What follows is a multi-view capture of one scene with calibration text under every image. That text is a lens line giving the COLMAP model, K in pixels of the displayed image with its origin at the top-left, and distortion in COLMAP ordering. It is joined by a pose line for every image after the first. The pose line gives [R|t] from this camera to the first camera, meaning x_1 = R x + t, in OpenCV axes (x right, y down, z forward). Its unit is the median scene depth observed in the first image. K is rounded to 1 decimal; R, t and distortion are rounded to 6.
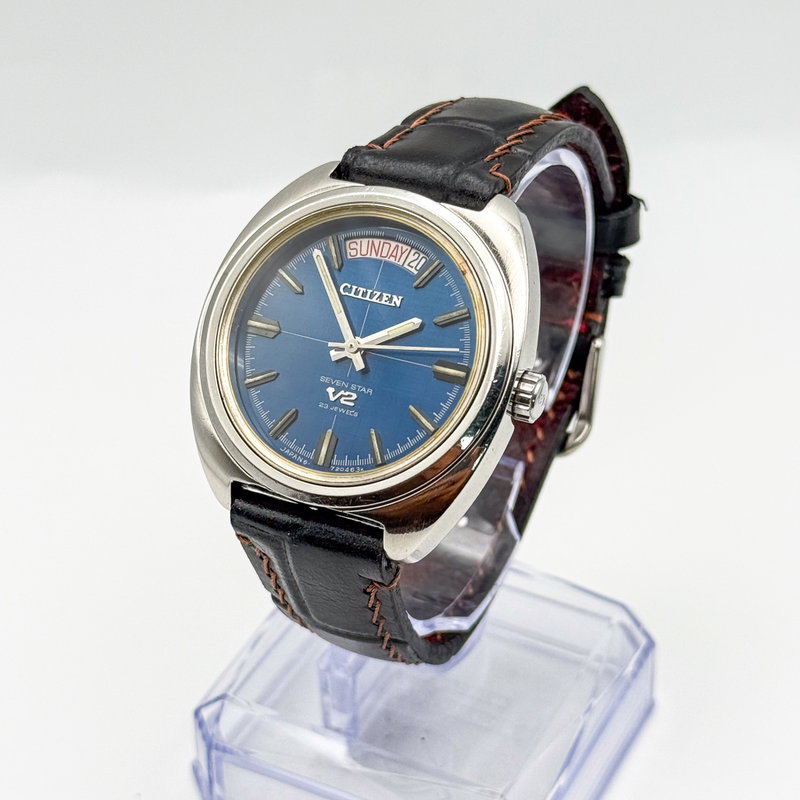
lens RADIAL K [[2028.8, 0, 400.0], [0, 2028.8, 400.0], [0, 0, 1]] dist [0.054070, 0.143062]
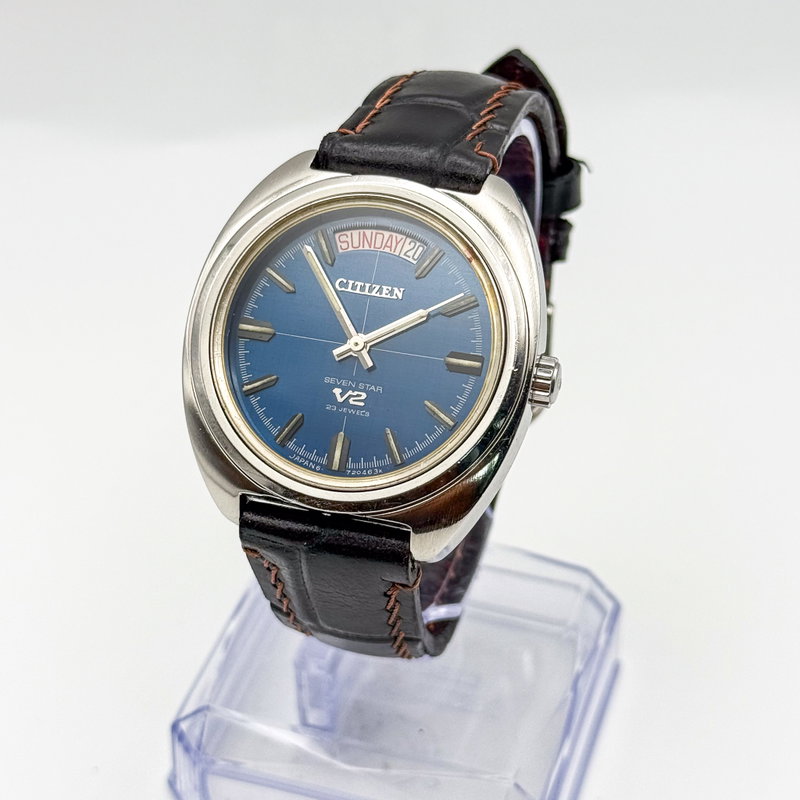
lens RADIAL K [[2028.8, 0, 400.0], [0, 2028.8, 400.0], [0, 0, 1]] dist [0.054070, 0.143062]
pose [[0.985639, -0.085029, 0.145899, -0.144018], [0.079409, 0.995874, 0.043931, -0.040102], [-0.149032, -0.031715, 0.988324, 0.044236]]
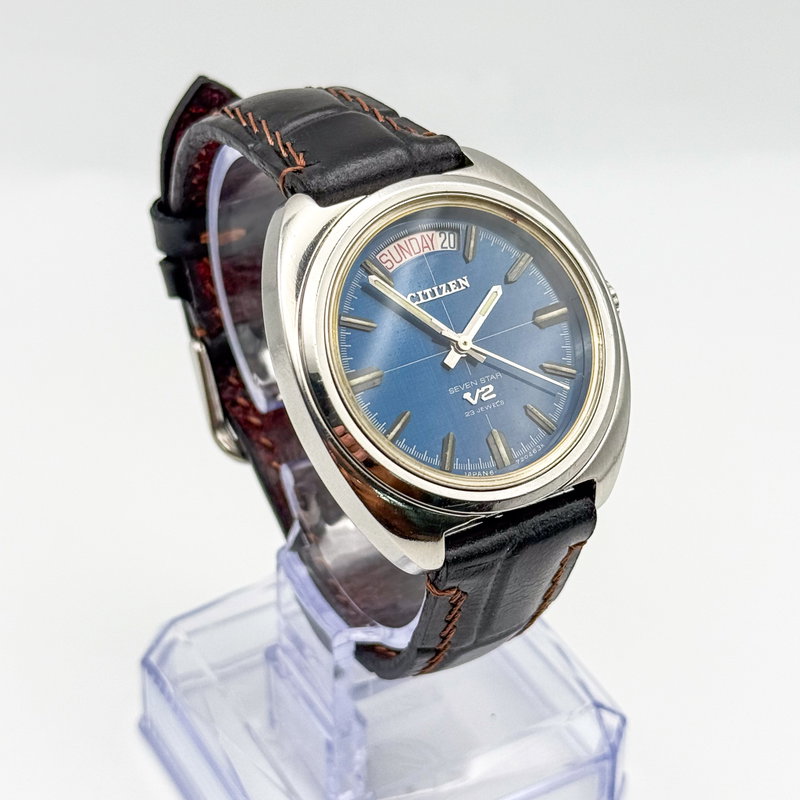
lens RADIAL K [[2028.8, 0, 400.0], [0, 2028.8, 400.0], [0, 0, 1]] dist [0.054070, 0.143062]
pose [[0.550170, -0.464036, 0.694251, -0.700341], [0.463126, 0.861365, 0.208723, -0.212421], [-0.694858, 0.206692, 0.688804, 0.367550]]
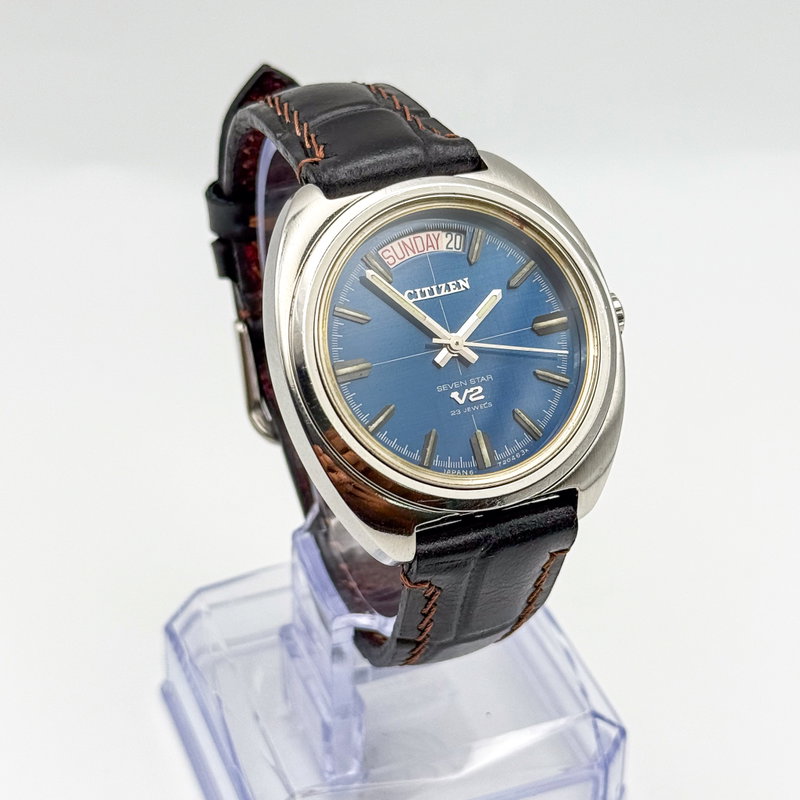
lens RADIAL K [[2028.8, 0, 400.0], [0, 2028.8, 400.0], [0, 0, 1]] dist [0.054070, 0.143062]
pose [[0.661989, -0.411973, 0.626138, -0.646778], [0.407235, 0.899026, 0.160971, -0.166049], [-0.629230, 0.148424, 0.762915, 0.280704]]
